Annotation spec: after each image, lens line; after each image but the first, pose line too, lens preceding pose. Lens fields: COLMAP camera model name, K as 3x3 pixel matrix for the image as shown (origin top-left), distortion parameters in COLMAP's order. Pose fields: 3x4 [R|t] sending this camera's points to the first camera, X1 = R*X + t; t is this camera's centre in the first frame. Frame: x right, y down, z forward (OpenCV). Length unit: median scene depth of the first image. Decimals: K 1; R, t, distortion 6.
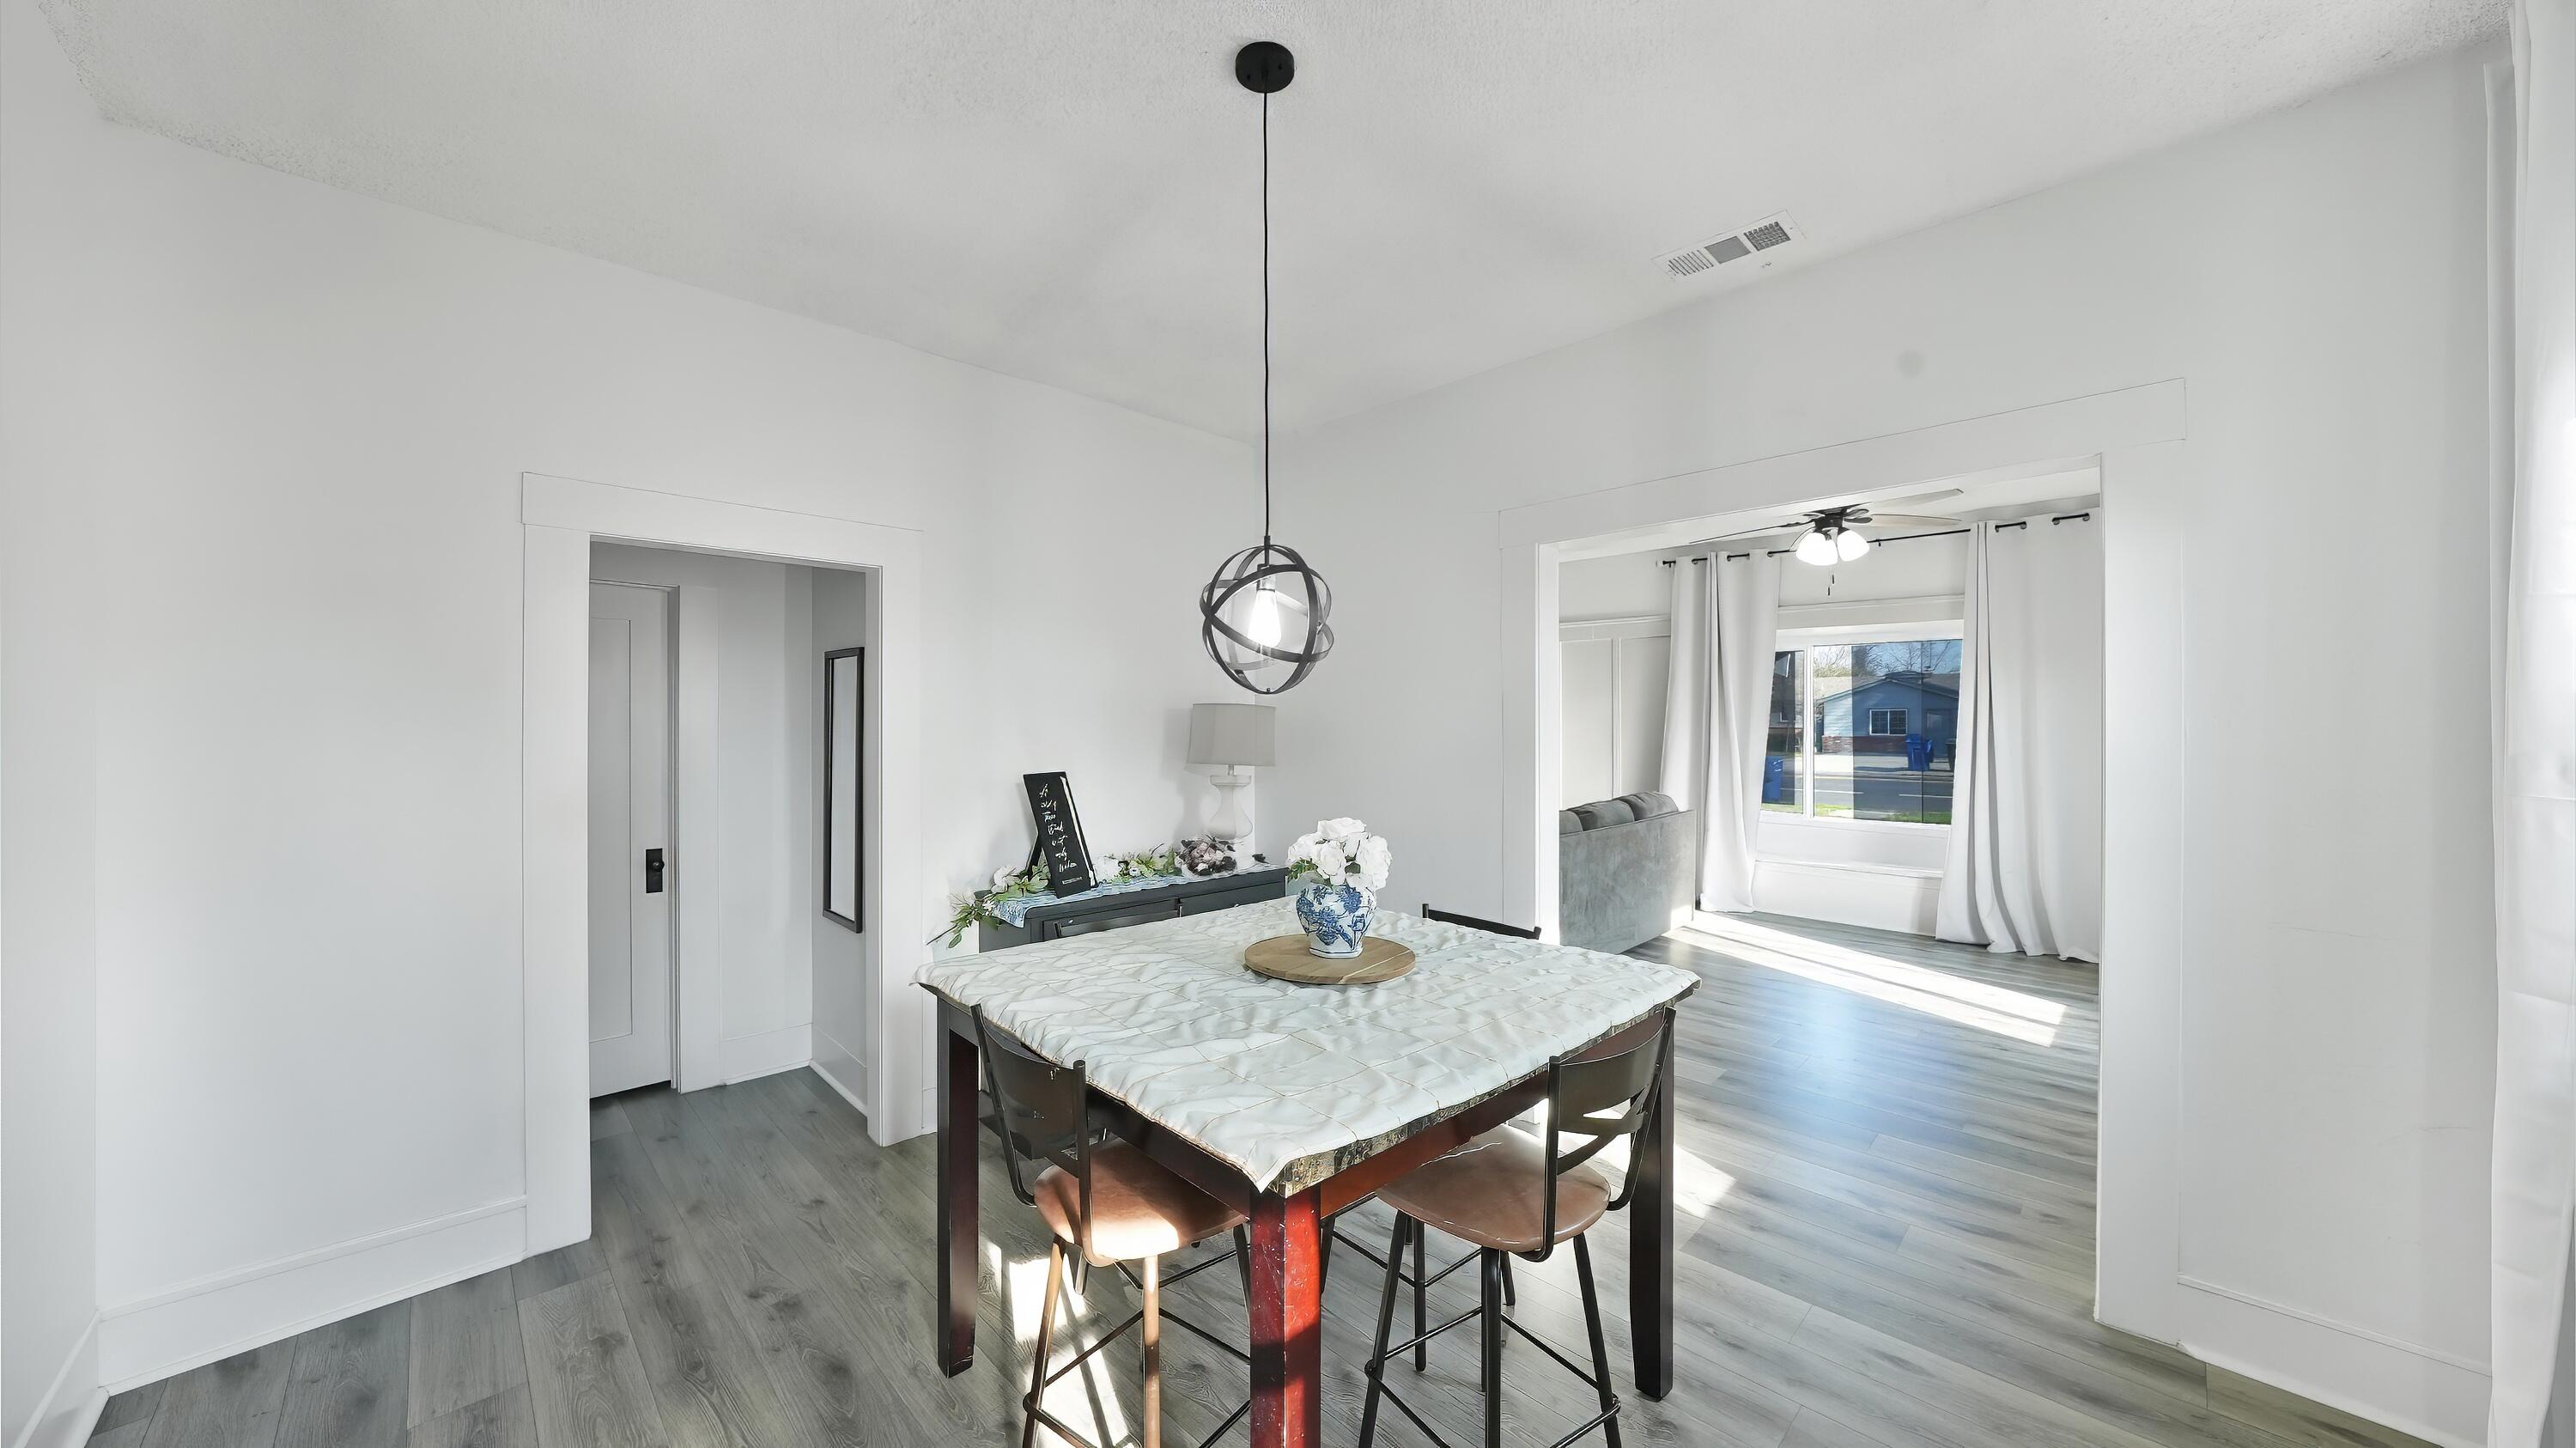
lens RADIAL K [[931.2, 0, 1265.3], [0, 931.2, 719.0], [0, 0, 1]] dist [0.000197, -0.000029]
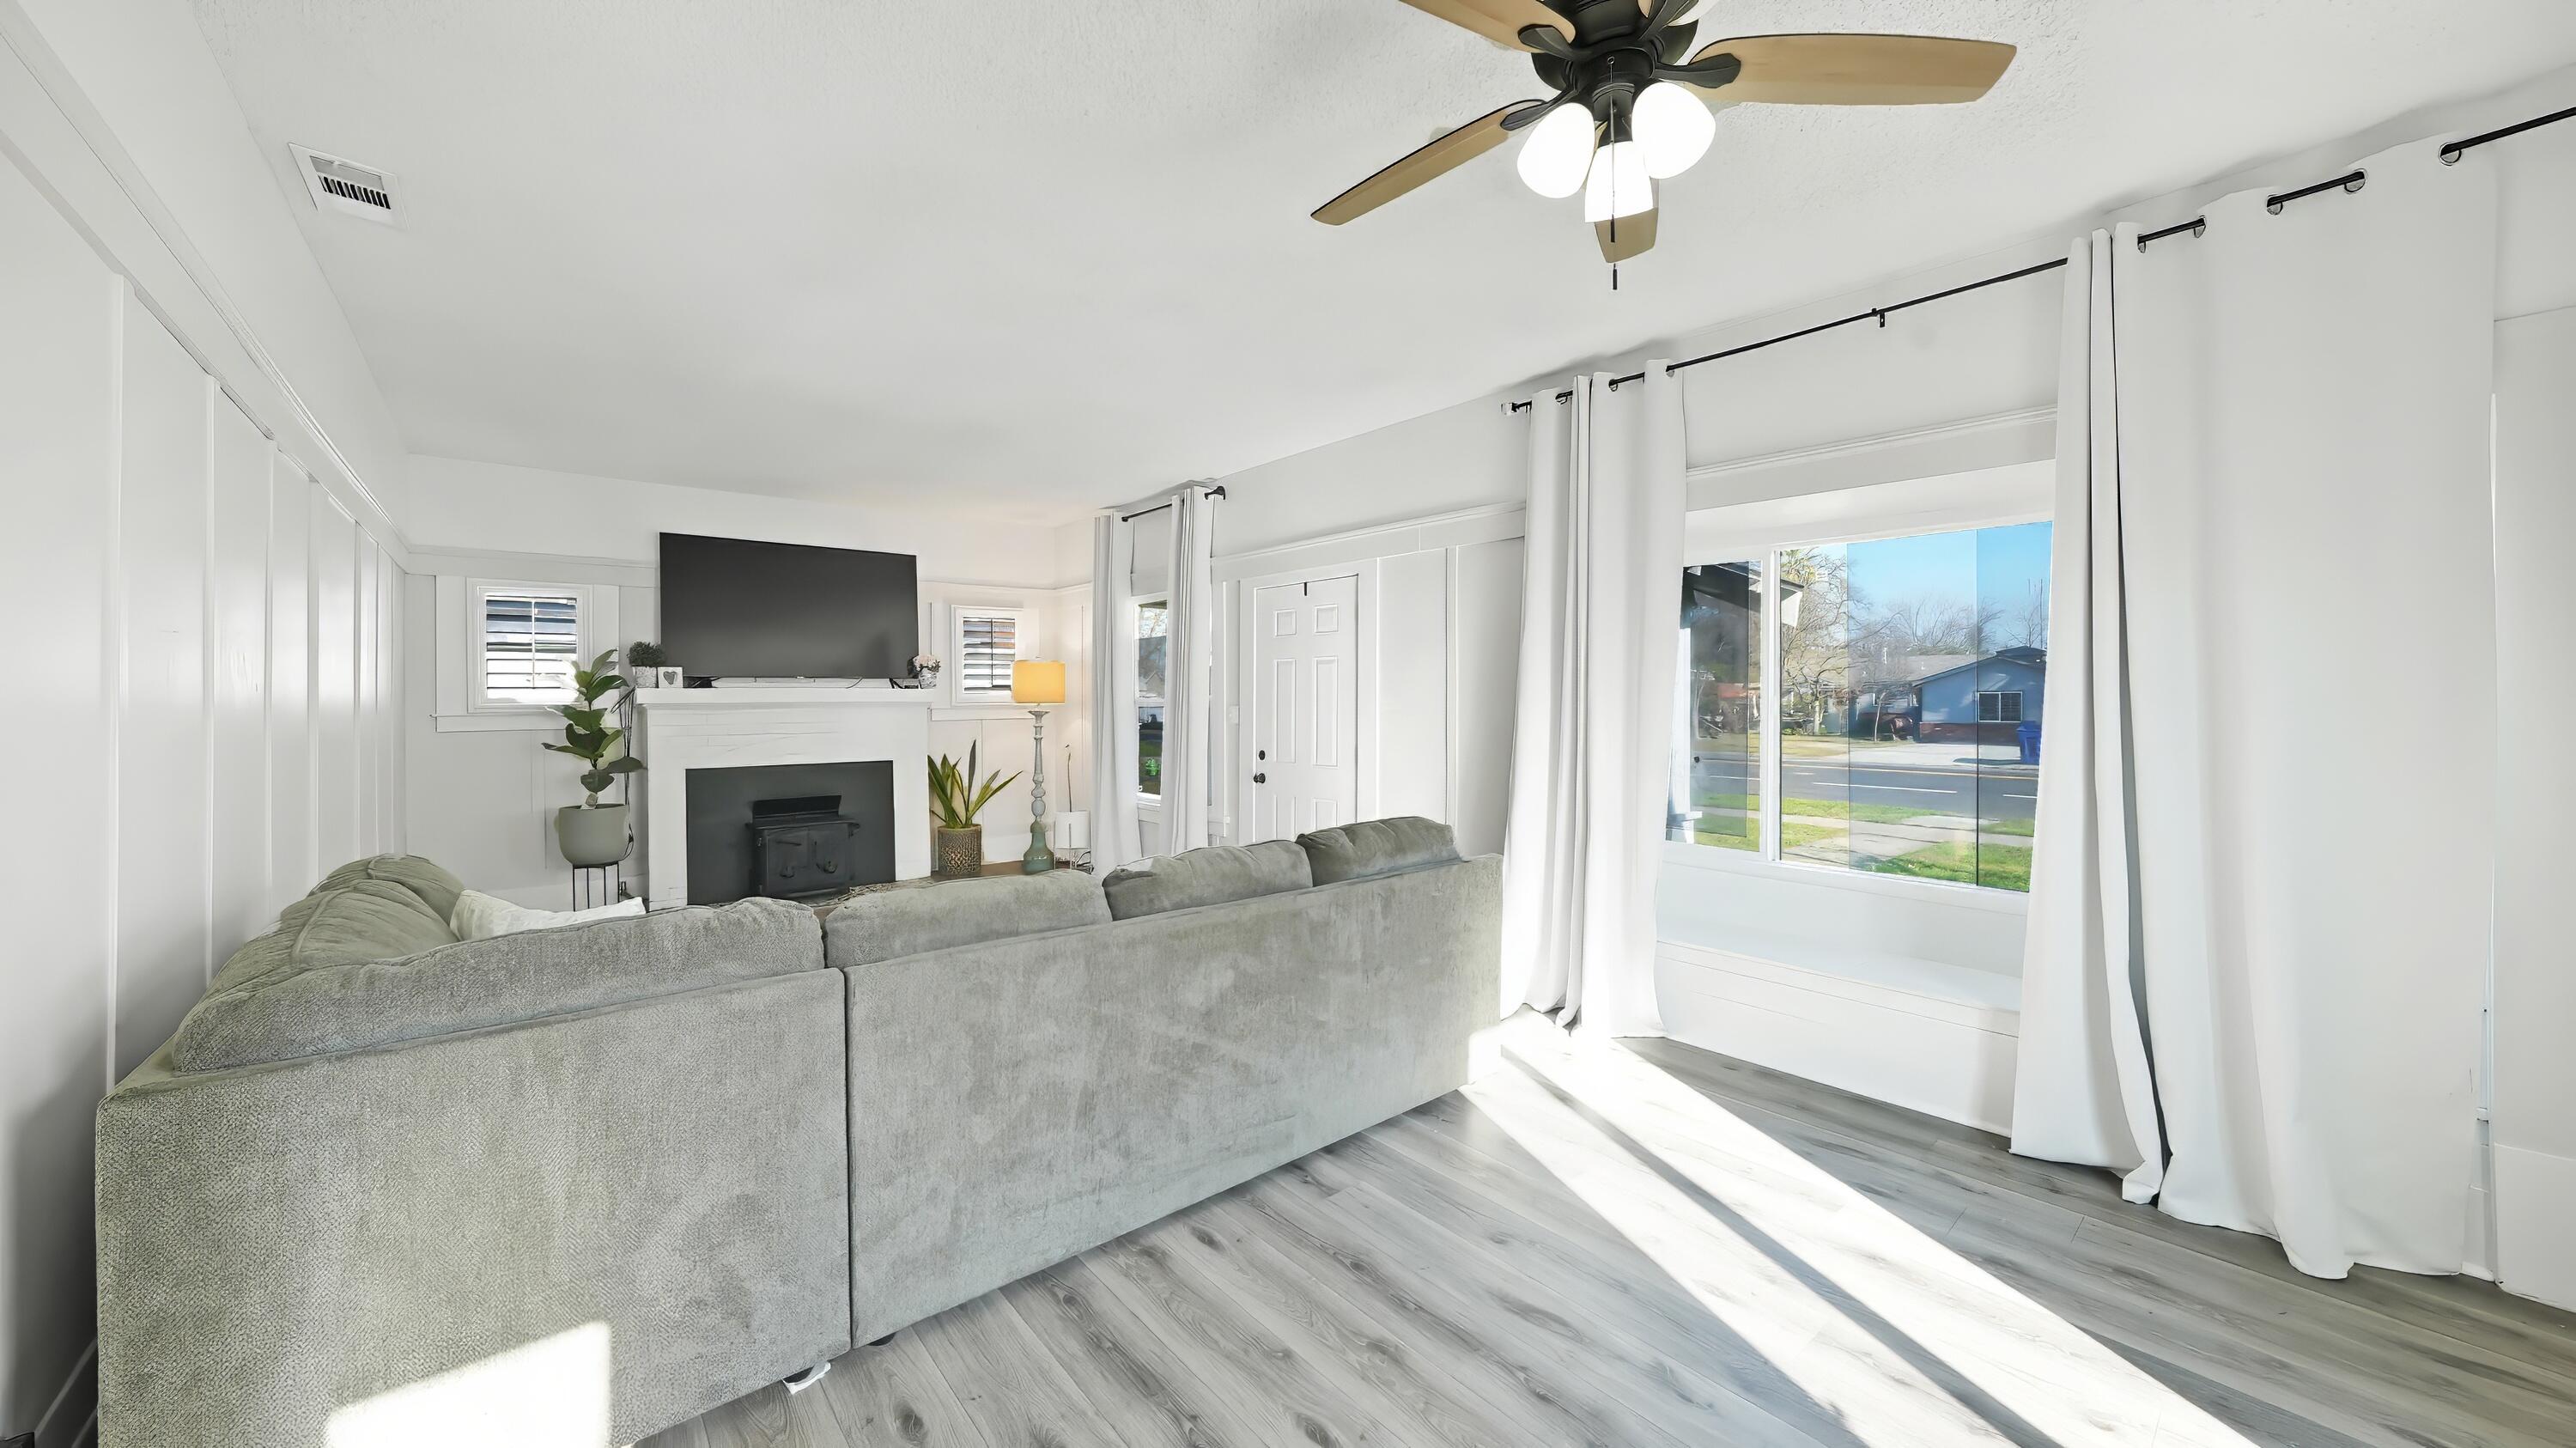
lens RADIAL K [[931.2, 0, 1265.3], [0, 931.2, 719.0], [0, 0, 1]] dist [0.000197, -0.000029]
pose [[0.996334, 0.007545, -0.085215, 0.355816], [-0.005905, 0.999793, 0.019481, 0.011909], [0.085345, -0.018906, 0.996172, 0.449527]]
